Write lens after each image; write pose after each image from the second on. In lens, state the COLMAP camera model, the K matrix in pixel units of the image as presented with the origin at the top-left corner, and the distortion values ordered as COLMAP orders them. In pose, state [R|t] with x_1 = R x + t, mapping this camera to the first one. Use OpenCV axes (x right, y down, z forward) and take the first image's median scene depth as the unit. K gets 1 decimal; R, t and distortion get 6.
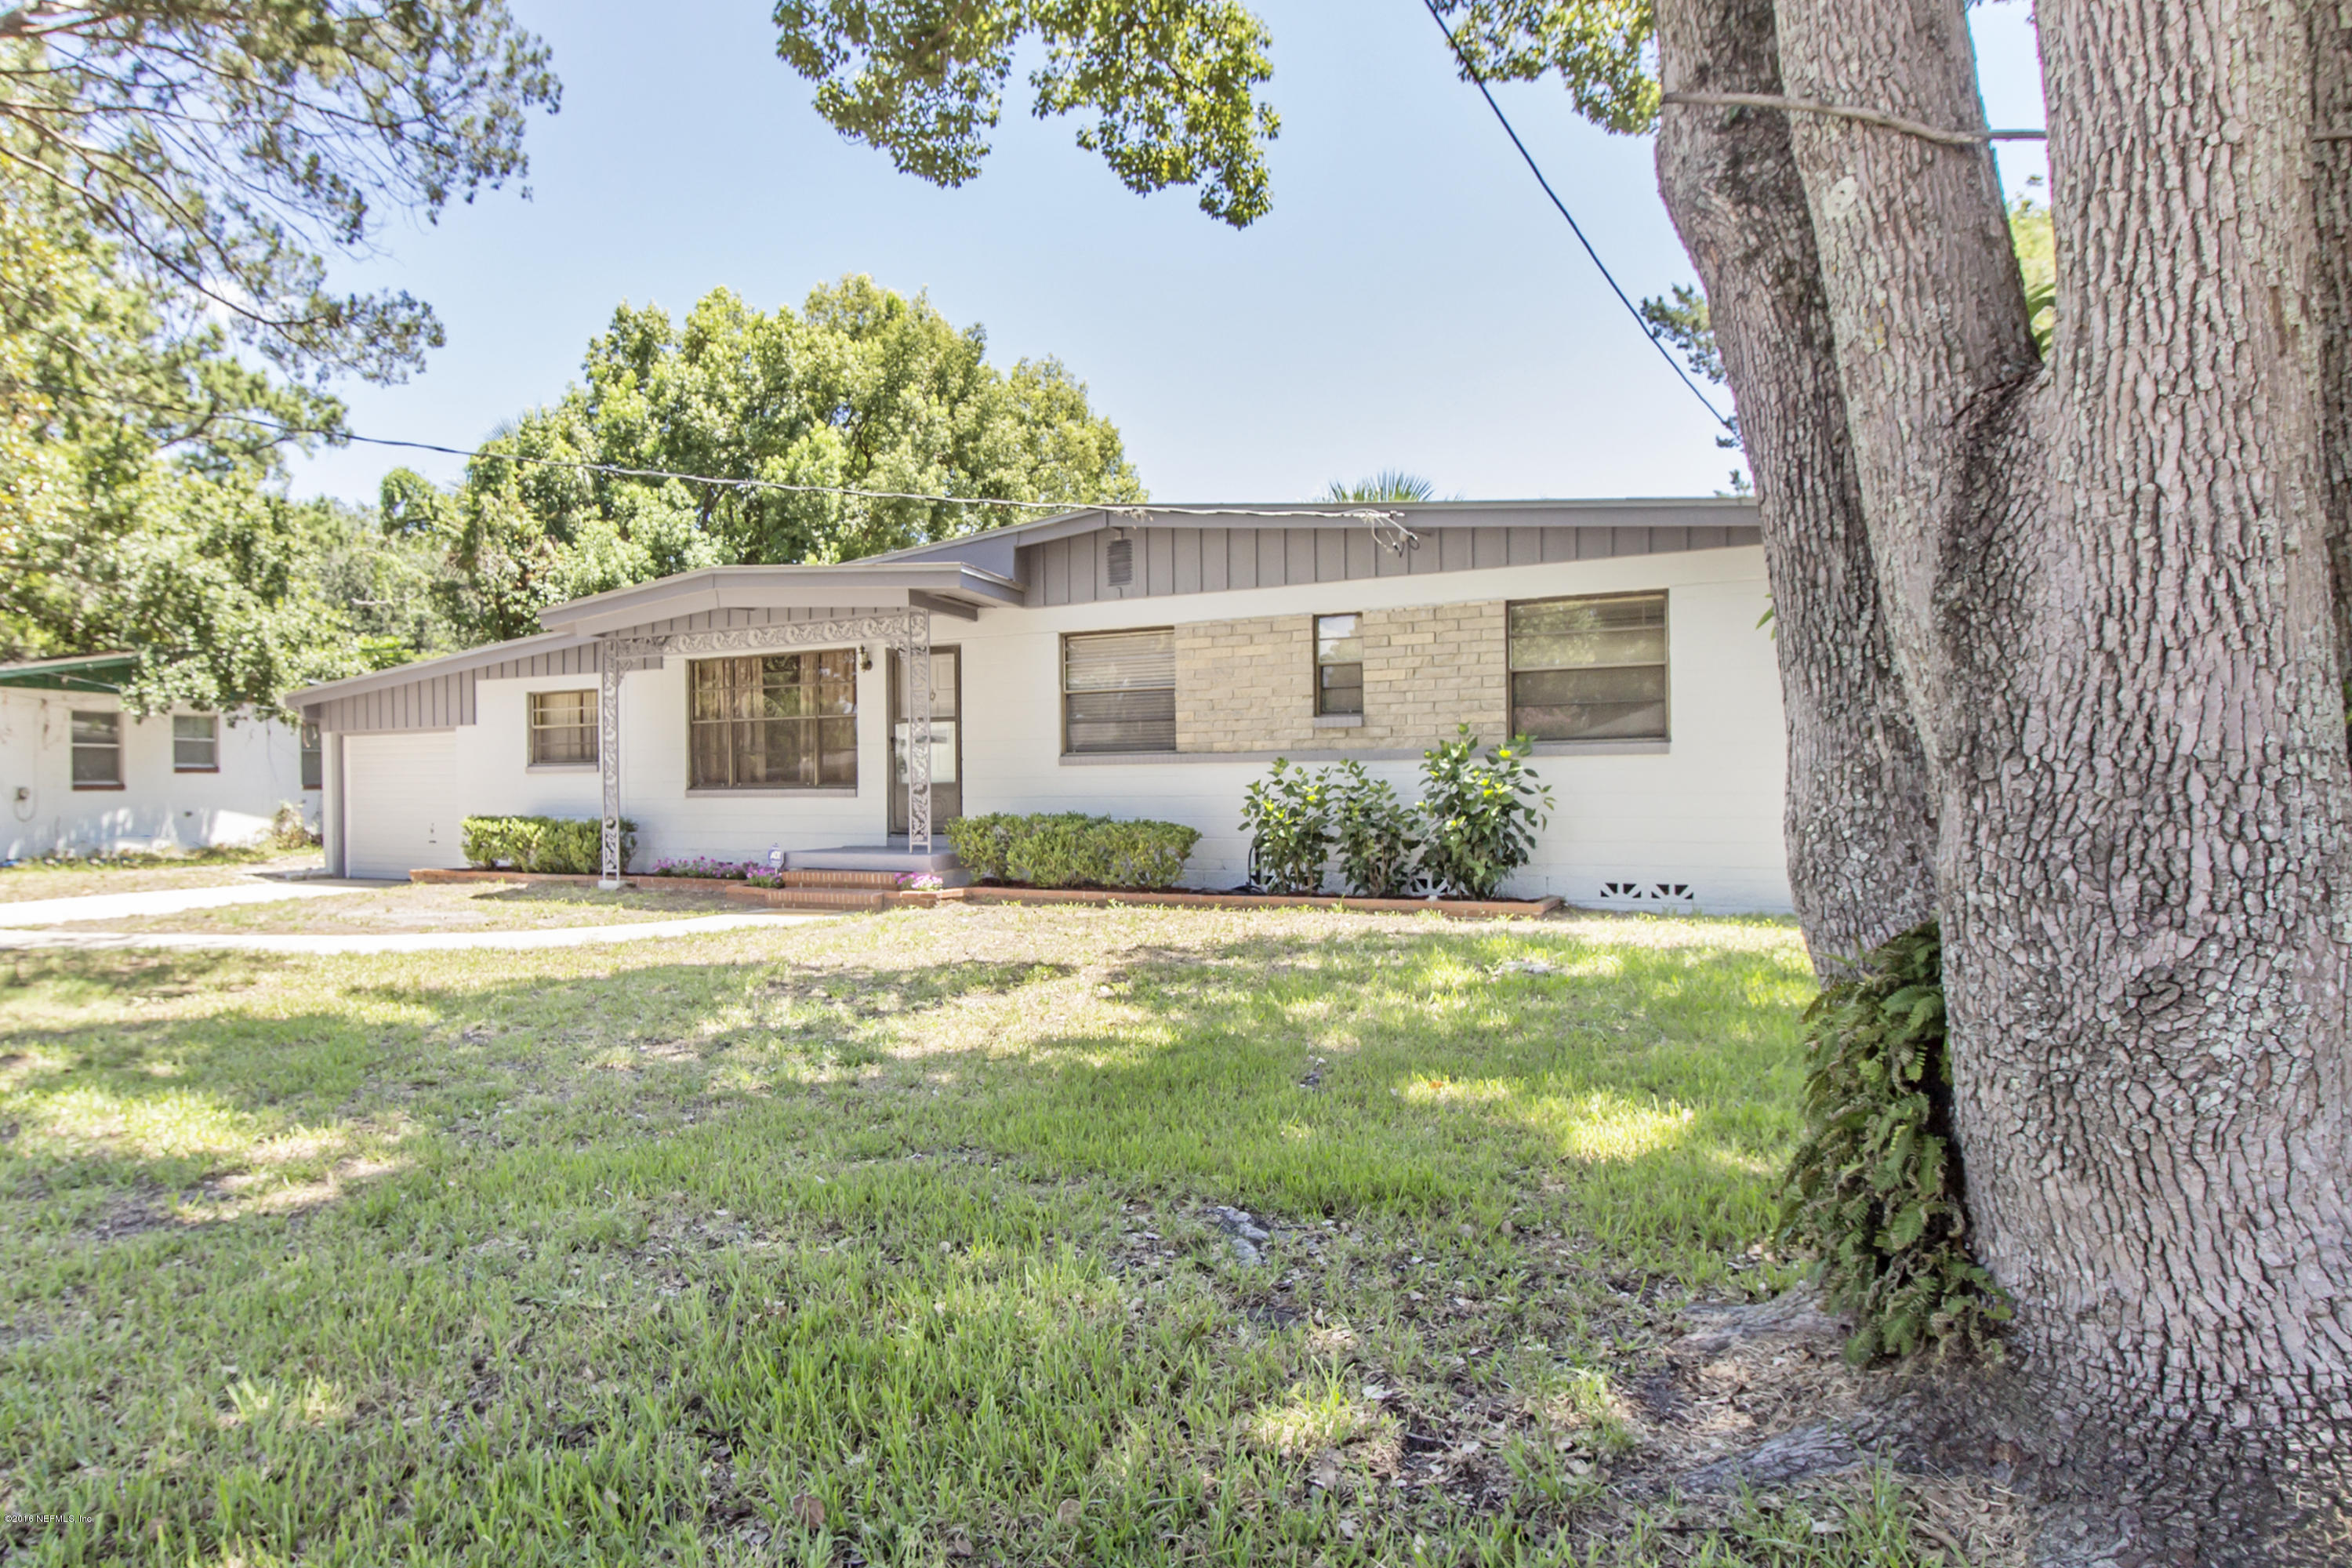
lens RADIAL K [[1088.9, 0, 1198.4], [0, 1088.9, 781.7], [0, 0, 1]] dist [0.000226, 0.000434]
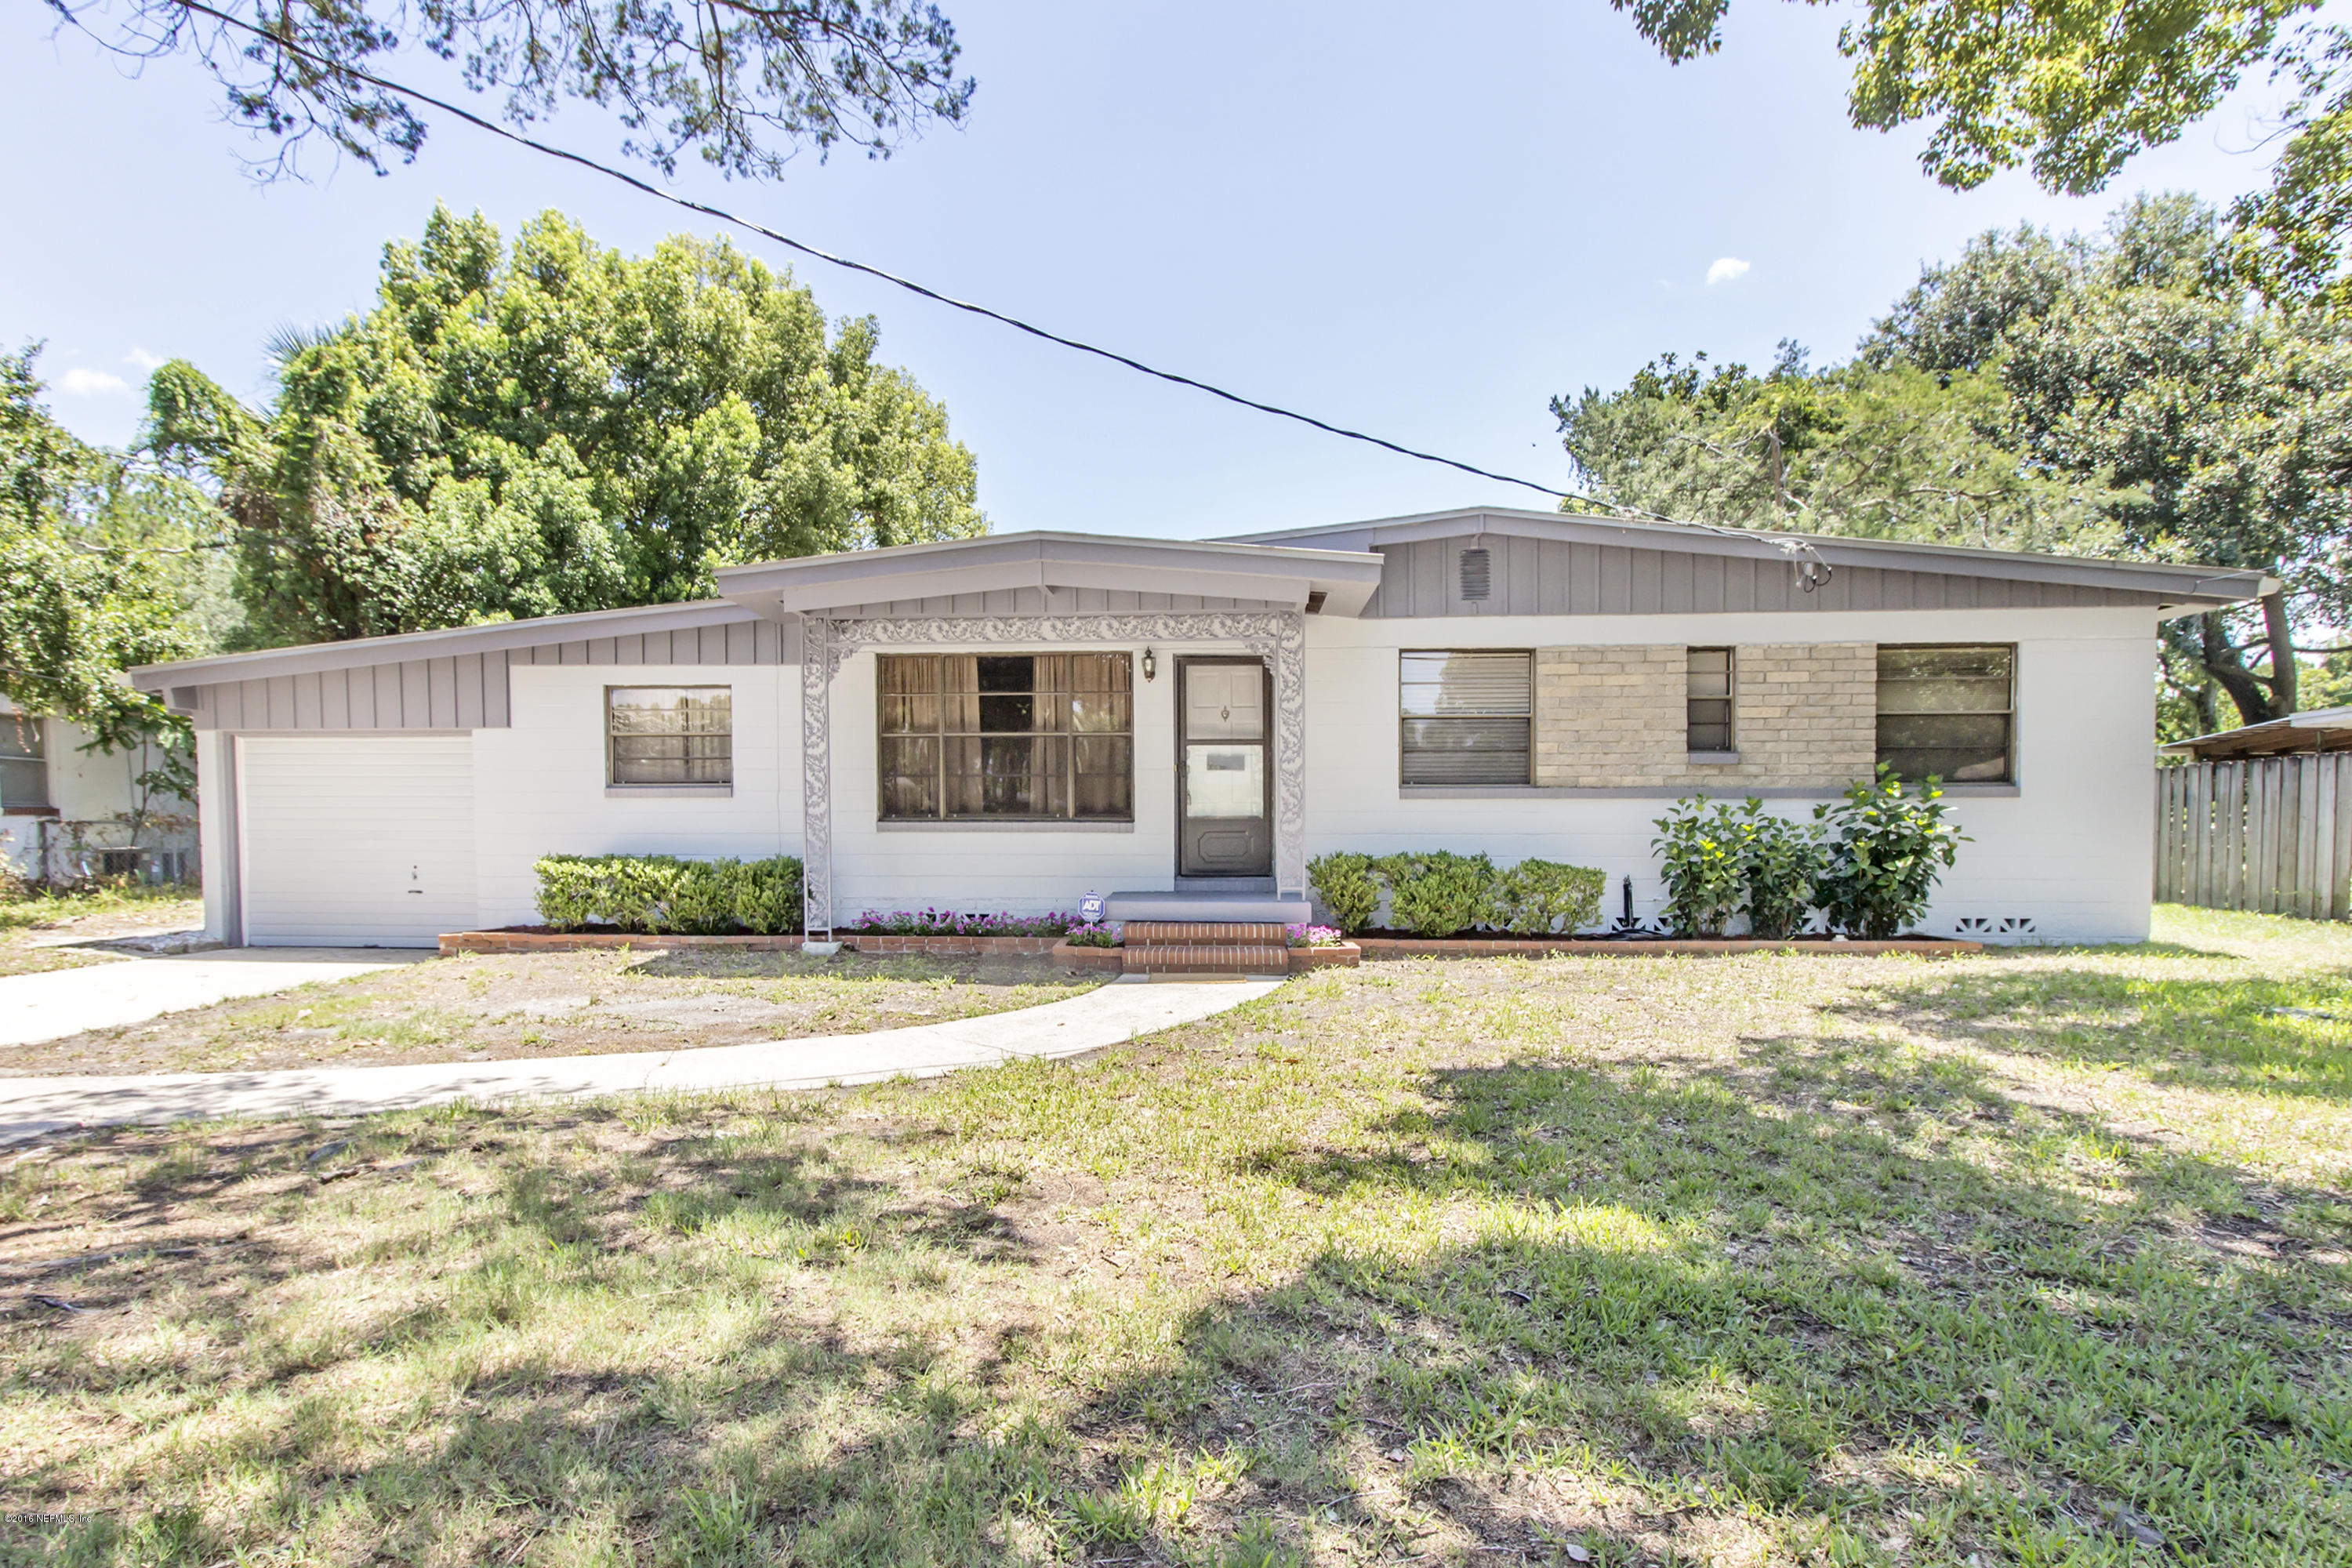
lens RADIAL K [[970.6, 0, 1176.7], [0, 970.6, 857.3], [0, 0, 1]] dist [-0.001082, 0.000187]
pose [[0.944370, -0.003084, 0.328871, -0.496388], [-0.010118, 0.999210, 0.038425, 0.003902], [-0.328730, -0.039614, 0.943593, 0.274200]]
